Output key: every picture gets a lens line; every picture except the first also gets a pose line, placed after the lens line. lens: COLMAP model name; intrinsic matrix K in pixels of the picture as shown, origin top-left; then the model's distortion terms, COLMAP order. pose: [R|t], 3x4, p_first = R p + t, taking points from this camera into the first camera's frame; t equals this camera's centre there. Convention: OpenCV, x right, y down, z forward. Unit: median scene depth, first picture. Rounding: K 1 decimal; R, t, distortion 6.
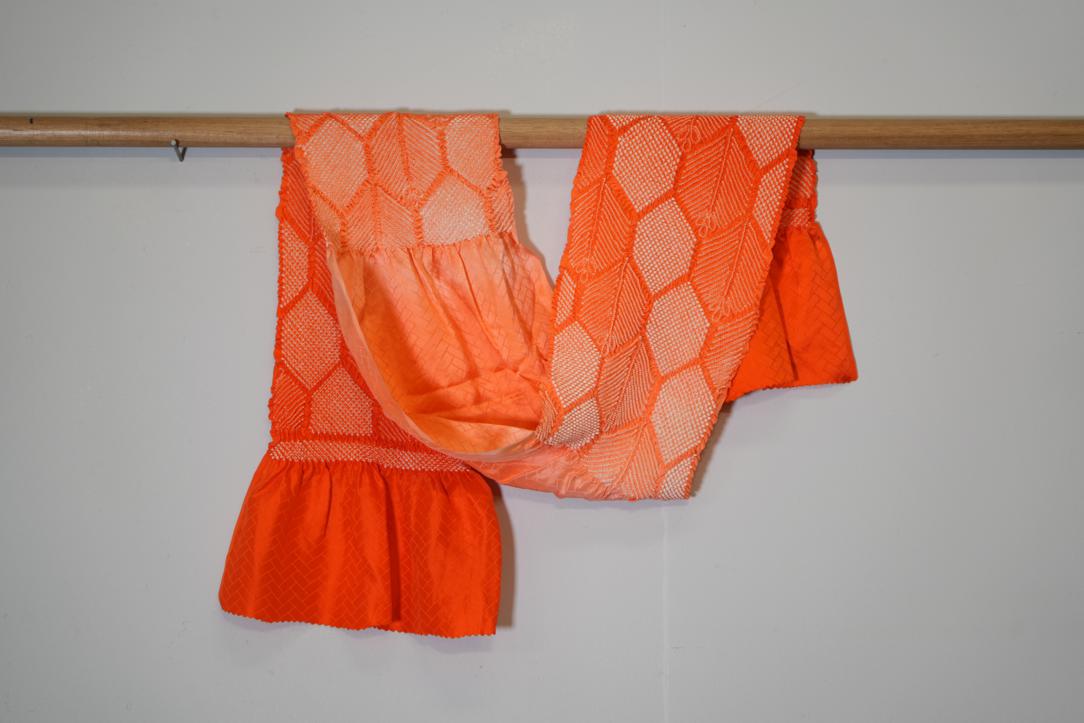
lens RADIAL K [[3273.4, 0, 541.5], [0, 3273.4, 362.7], [0, 0, 1]] dist [0.013827, 0.000000]
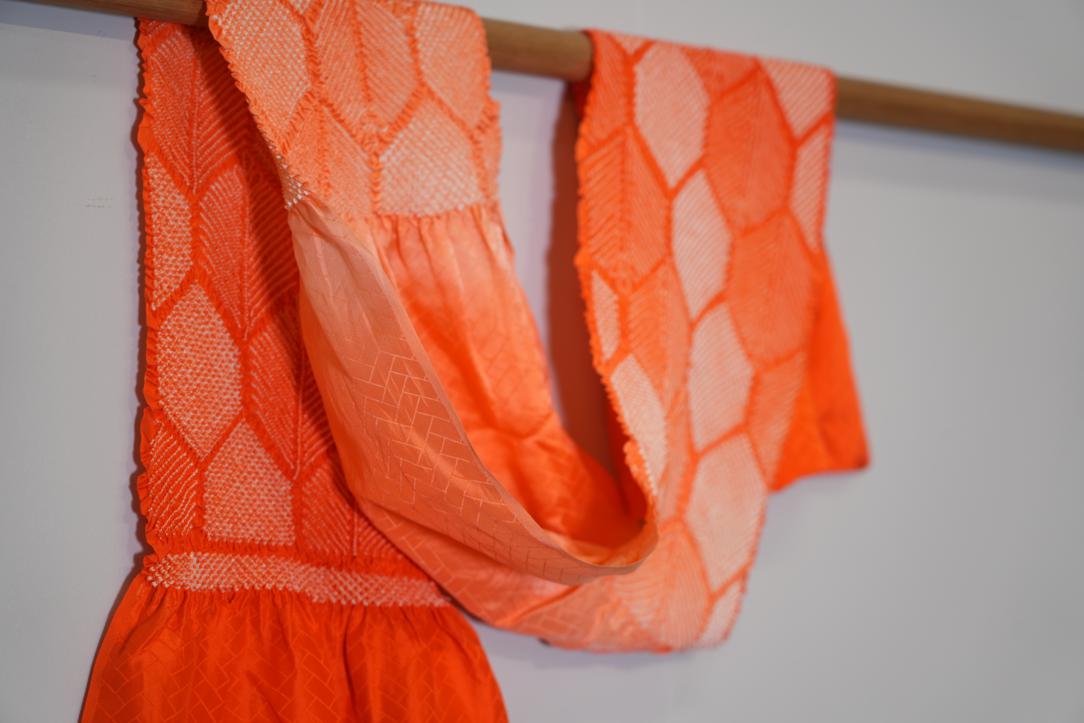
lens RADIAL K [[2917.5, 0, 542.0], [0, 2917.5, 362.3], [0, 0, 1]] dist [0.020000, 0.000000]
pose [[0.761423, 0.045339, 0.646668, -0.347107], [0.005092, 0.997102, -0.075904, 0.029450], [-0.648236, 0.061087, 0.758985, 0.593102]]
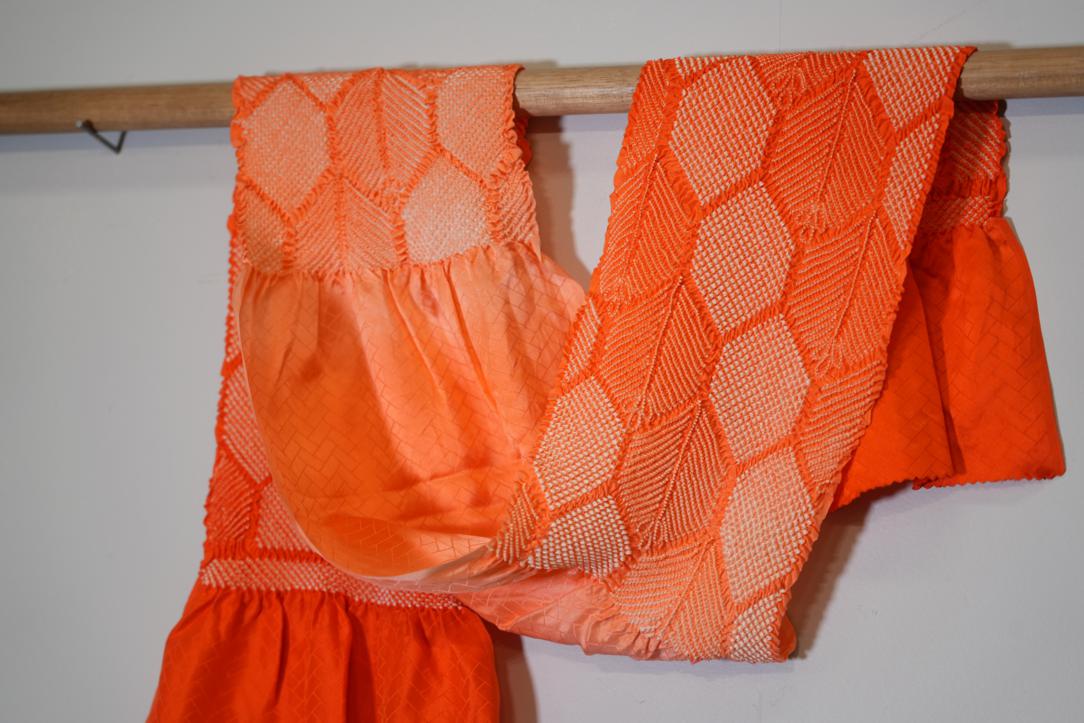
lens RADIAL K [[3273.4, 0, 542.3], [0, 3273.4, 357.5], [0, 0, 1]] dist [0.013827, 0.000000]
pose [[0.917923, -0.007898, -0.396680, 0.251414], [-0.015718, 0.998293, -0.056248, 0.019532], [0.396448, 0.057866, 0.916232, 0.406945]]
